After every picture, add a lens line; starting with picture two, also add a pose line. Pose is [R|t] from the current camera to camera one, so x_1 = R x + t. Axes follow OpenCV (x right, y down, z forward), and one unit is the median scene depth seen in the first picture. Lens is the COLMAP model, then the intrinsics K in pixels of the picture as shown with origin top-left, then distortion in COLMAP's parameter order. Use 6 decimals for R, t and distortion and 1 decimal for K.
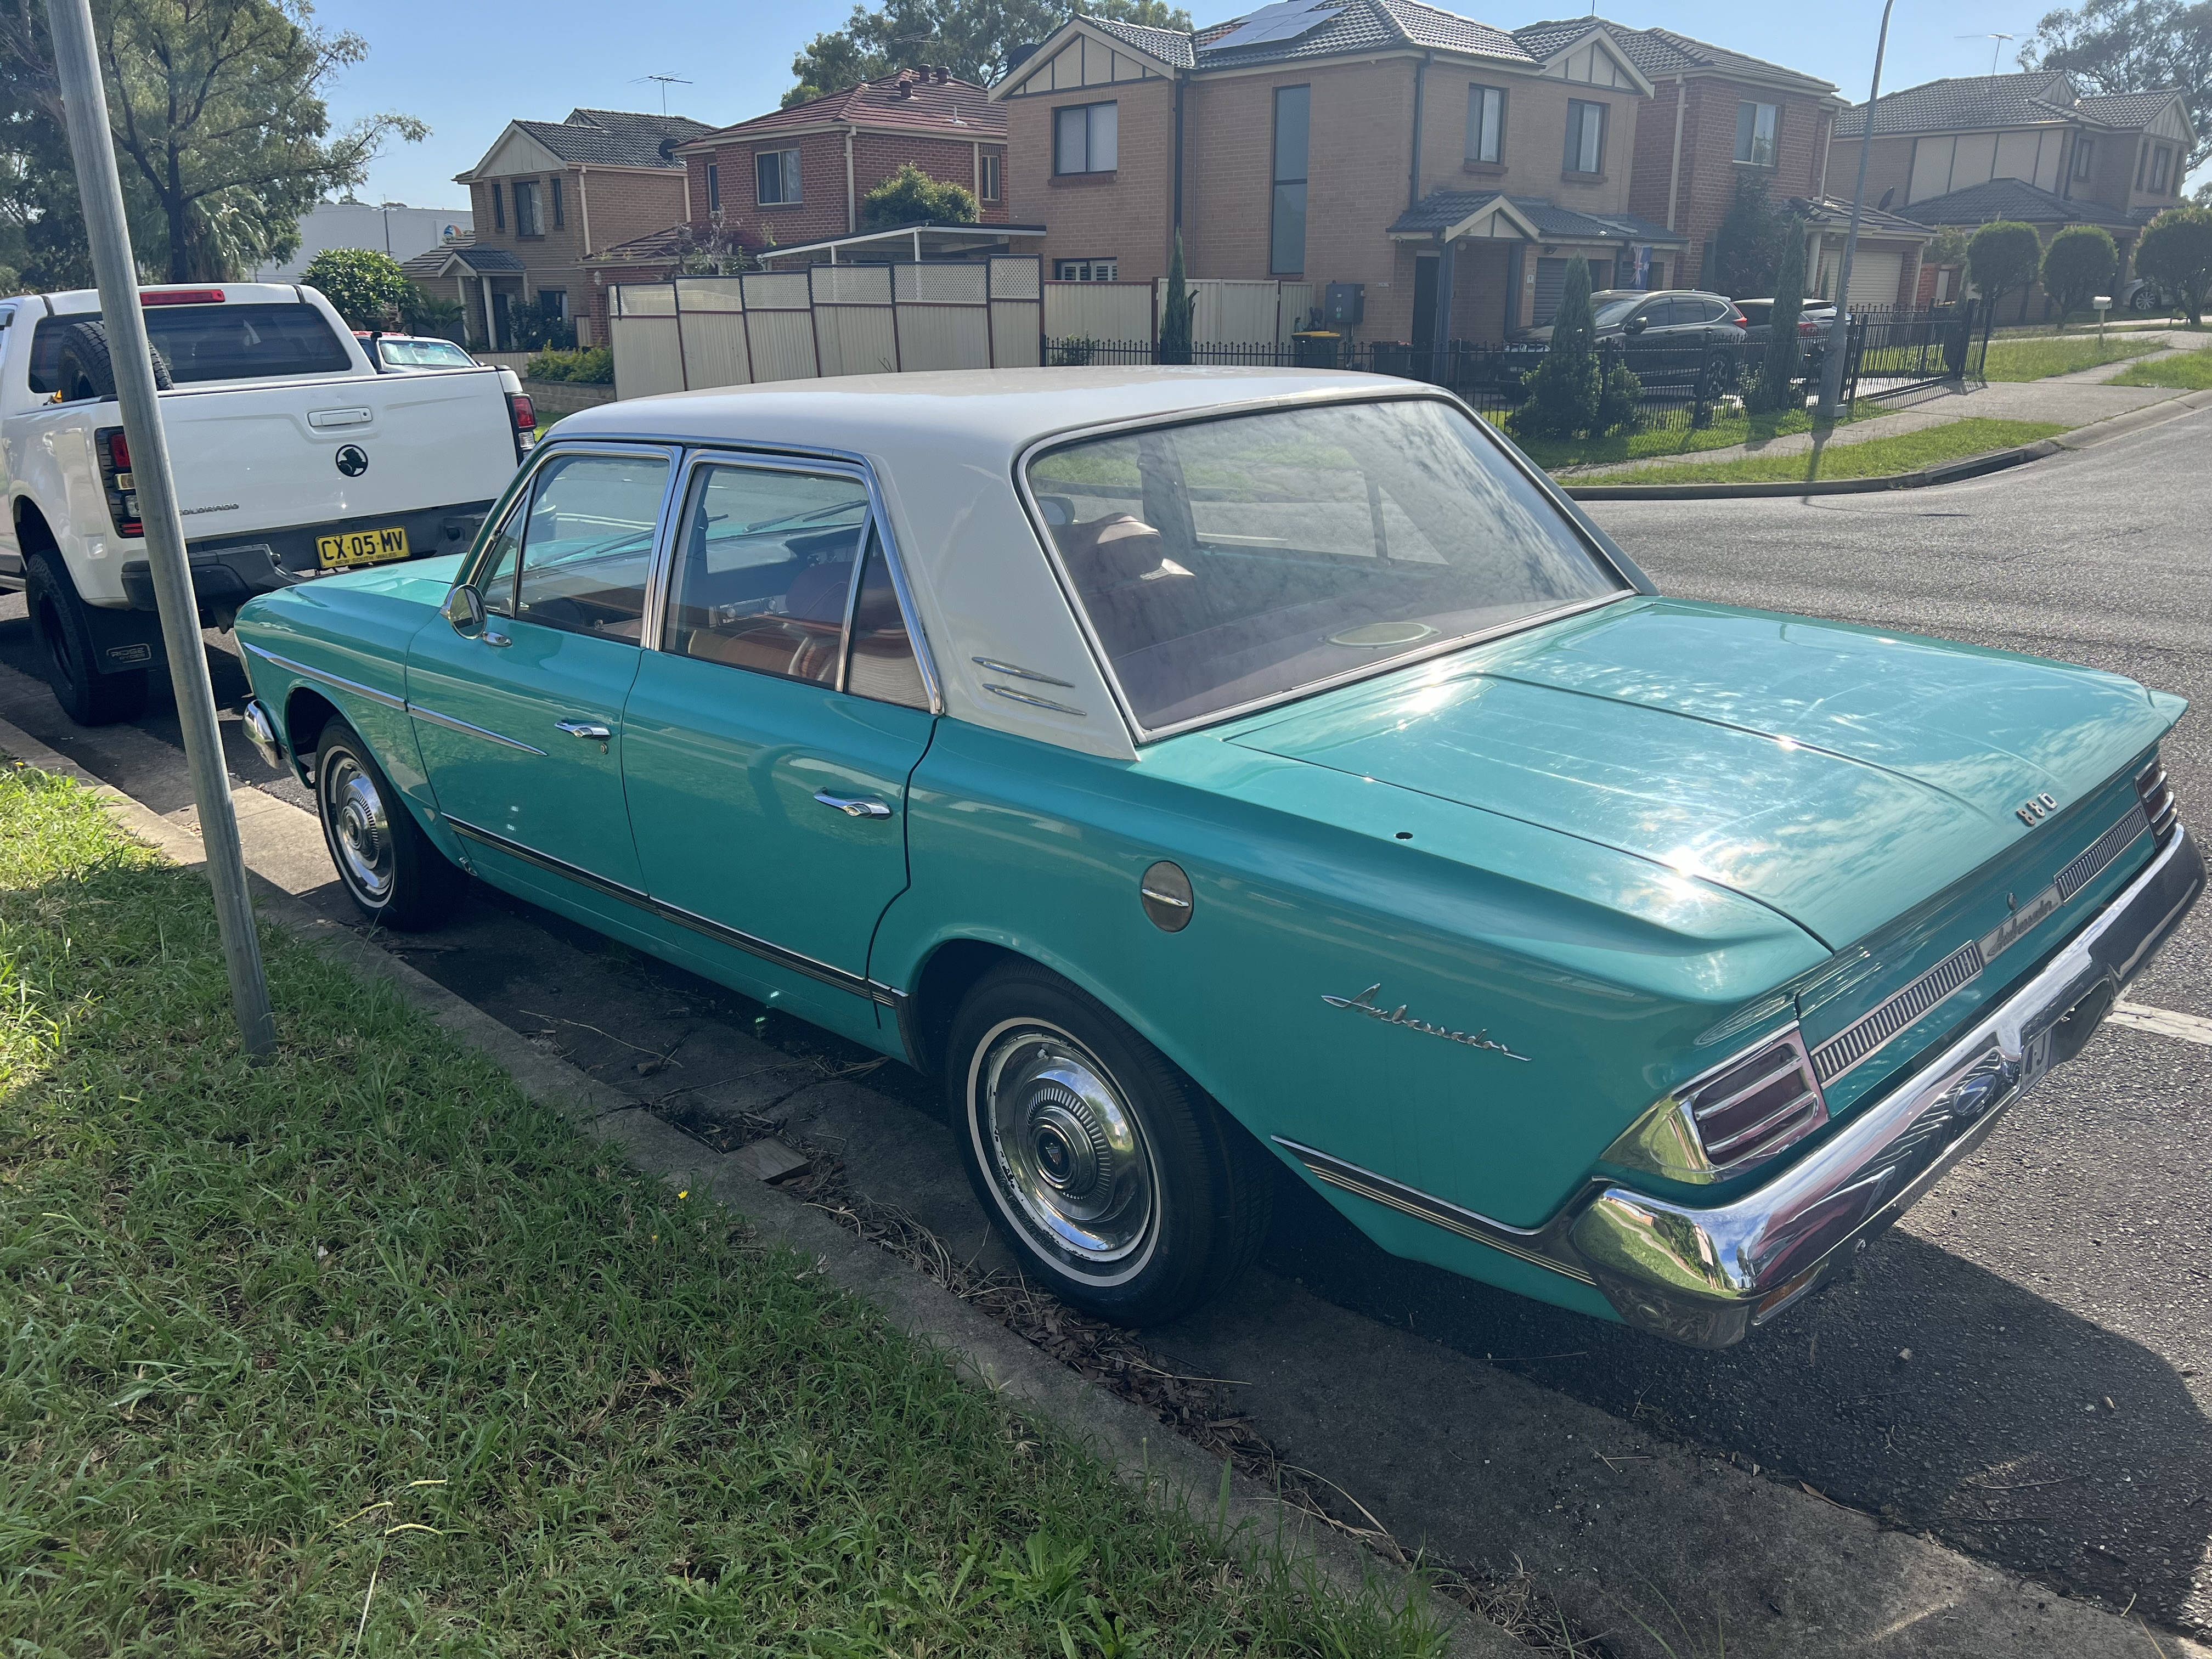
lens RADIAL K [[1699.7, 0, 1106.0], [0, 1699.7, 829.5], [0, 0, 1]] dist [0.079505, -0.068962]
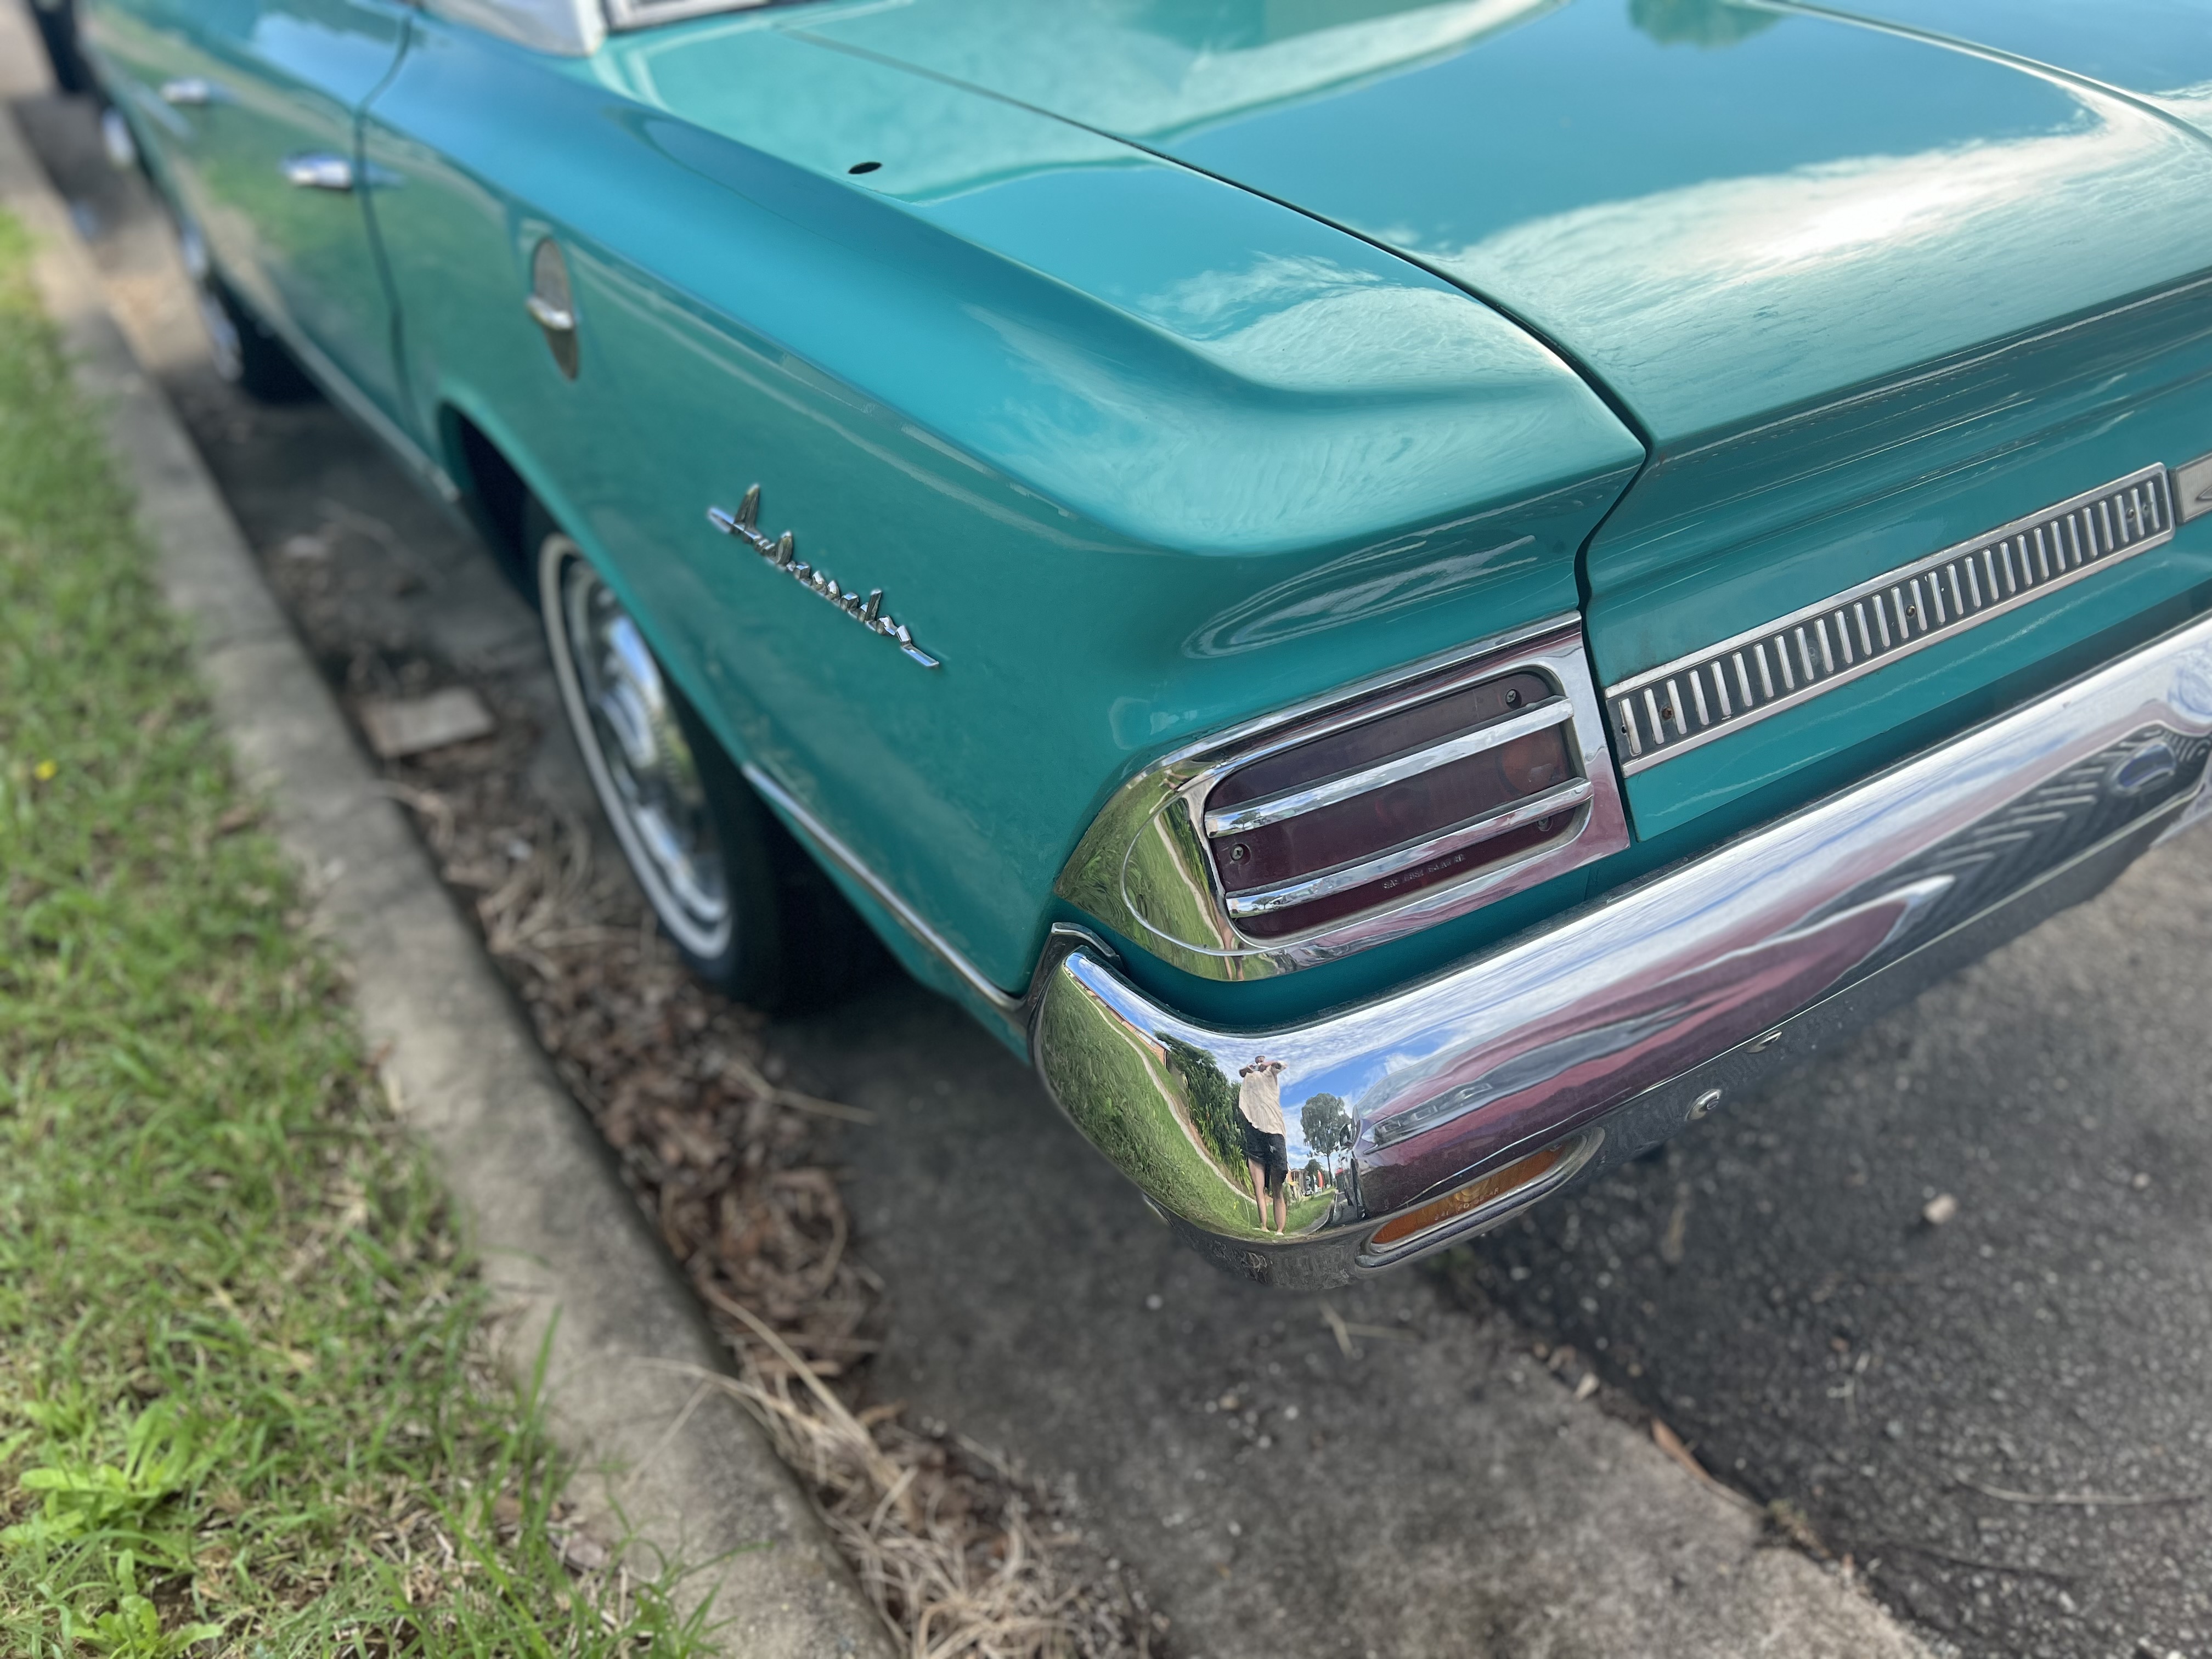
lens RADIAL K [[1698.2, 0, 1106.0], [0, 1698.2, 829.5], [0, 0, 1]] dist [0.045295, -0.056514]
pose [[0.978830, 0.086880, -0.185319, 0.323311], [-0.036122, 0.964553, 0.261406, 0.050530], [0.201461, -0.249178, 0.947272, 0.497003]]
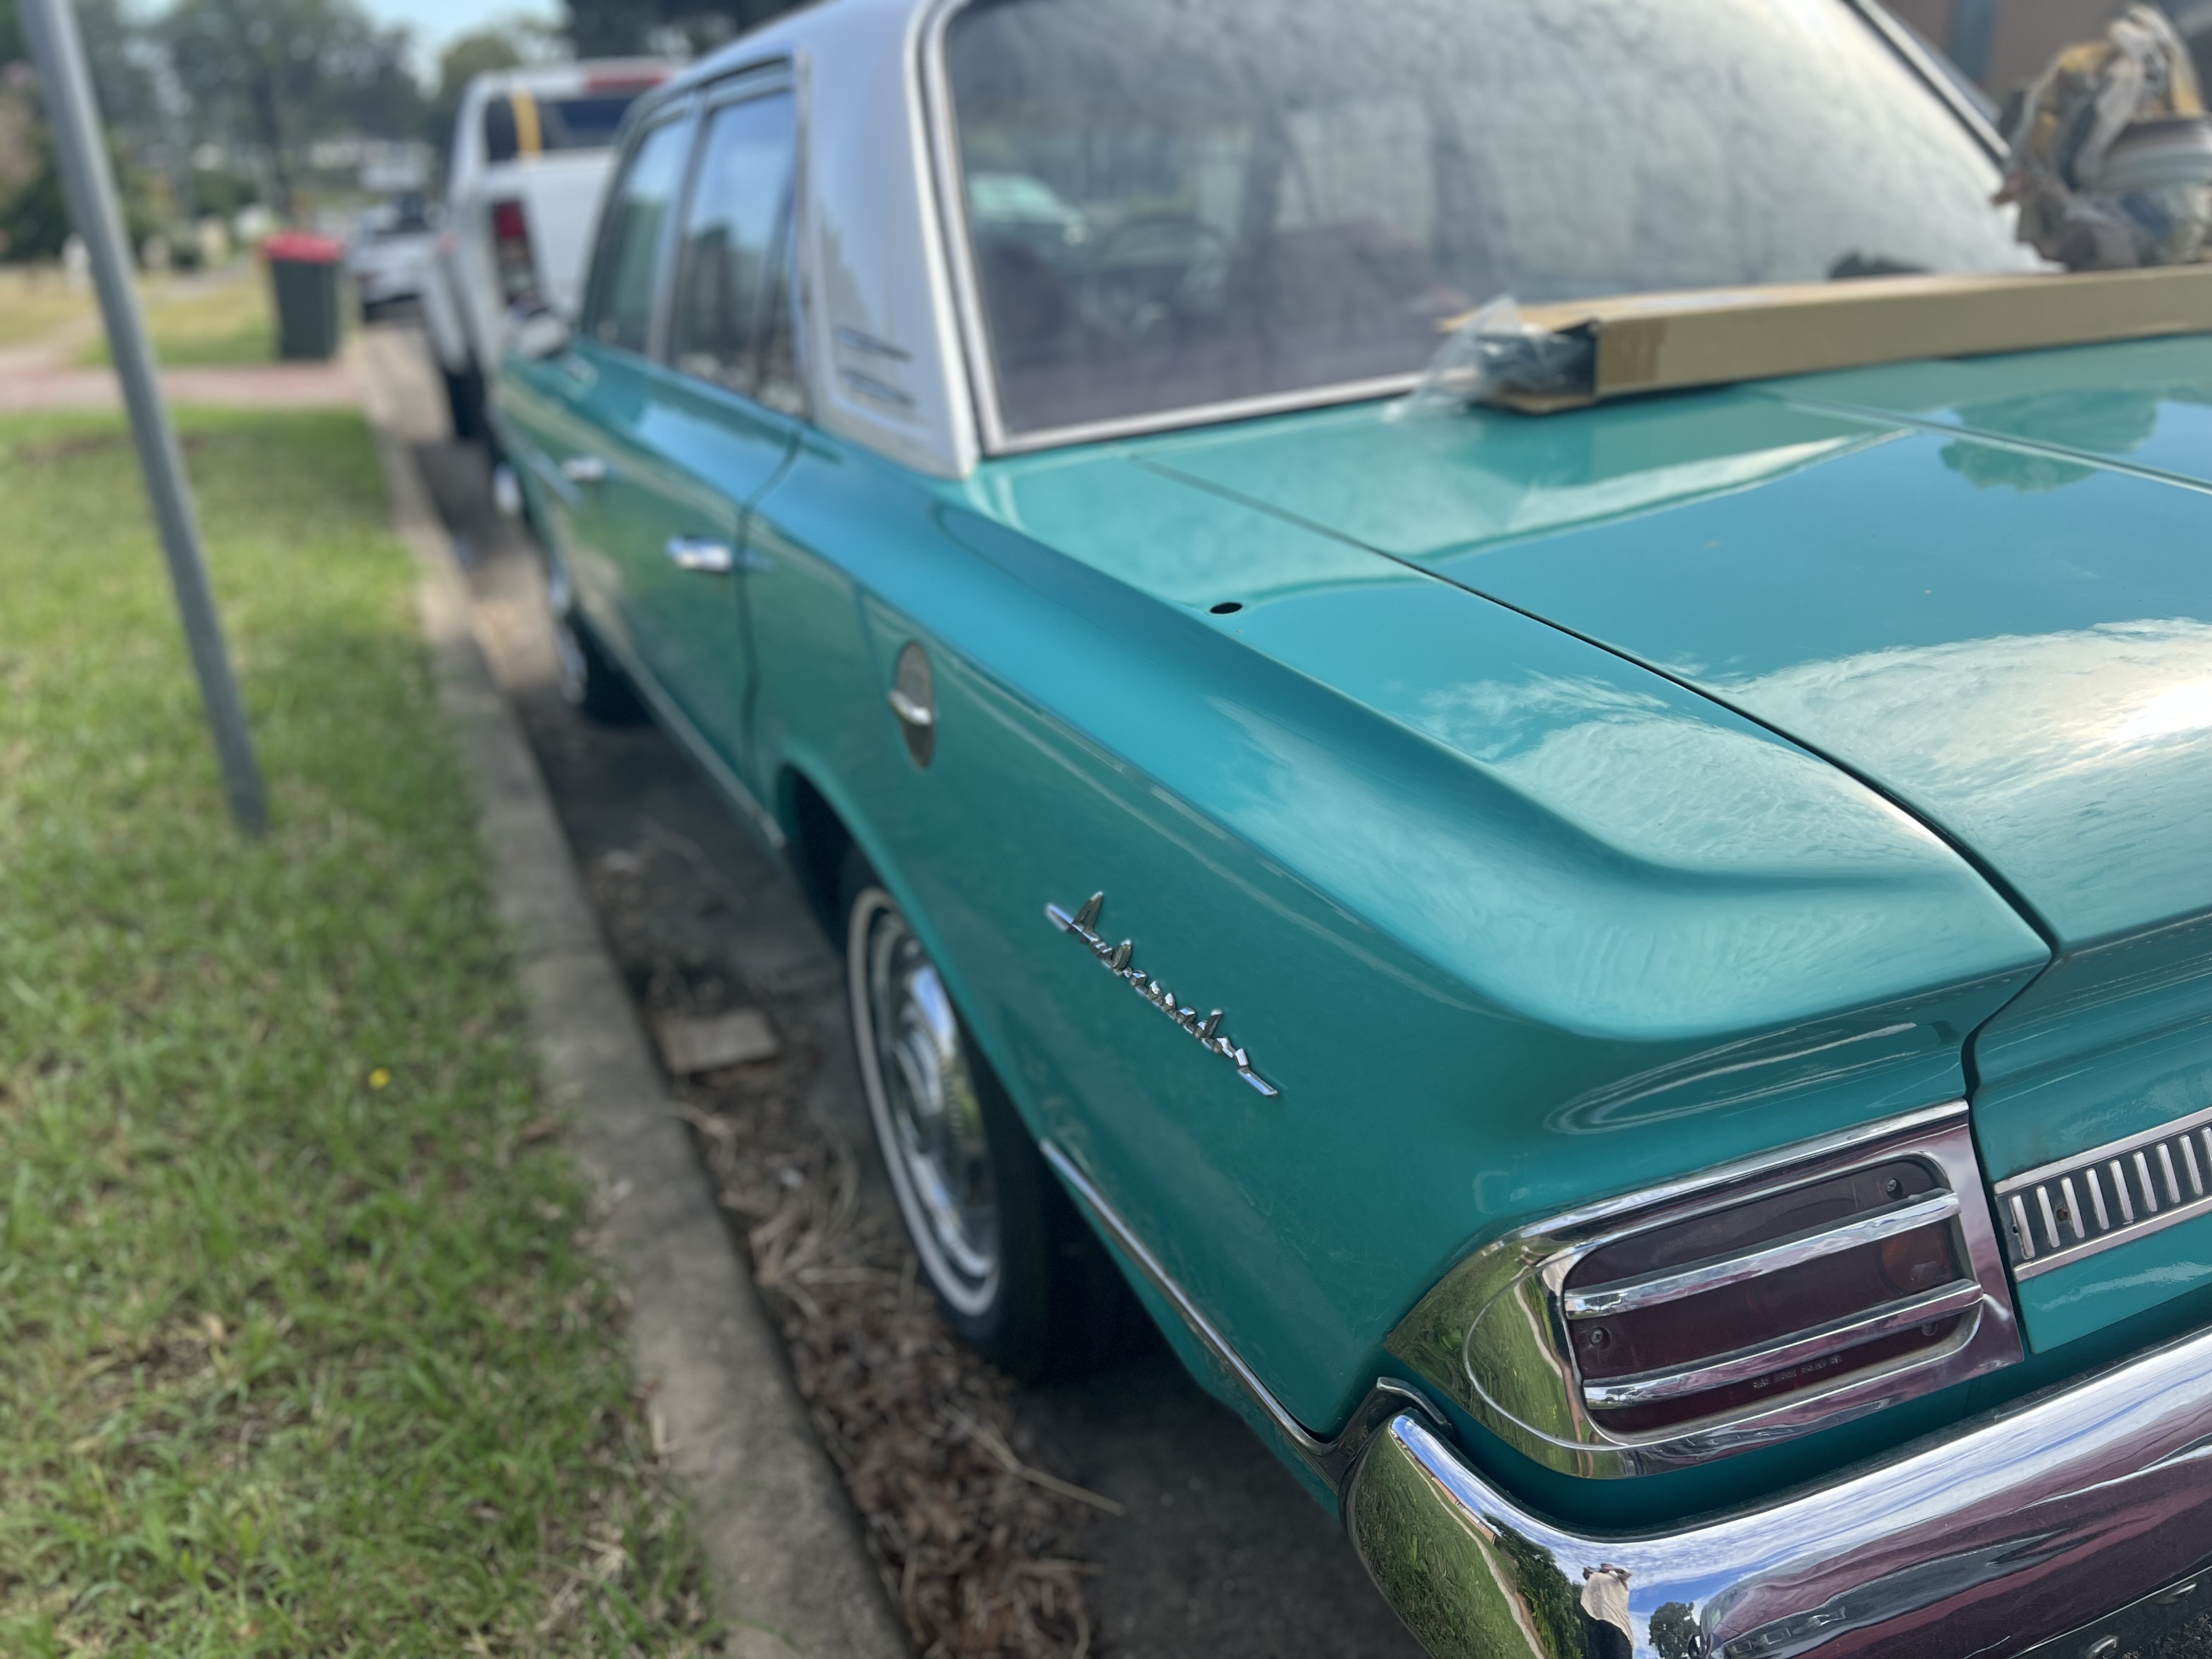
lens RADIAL K [[1698.2, 0, 1106.0], [0, 1698.2, 829.5], [0, 0, 1]] dist [0.045295, -0.056514]
pose [[0.937001, 0.107211, -0.332468, 0.296982], [-0.082604, 0.992749, 0.087329, 0.026811], [0.339420, -0.054365, 0.939063, 0.491971]]
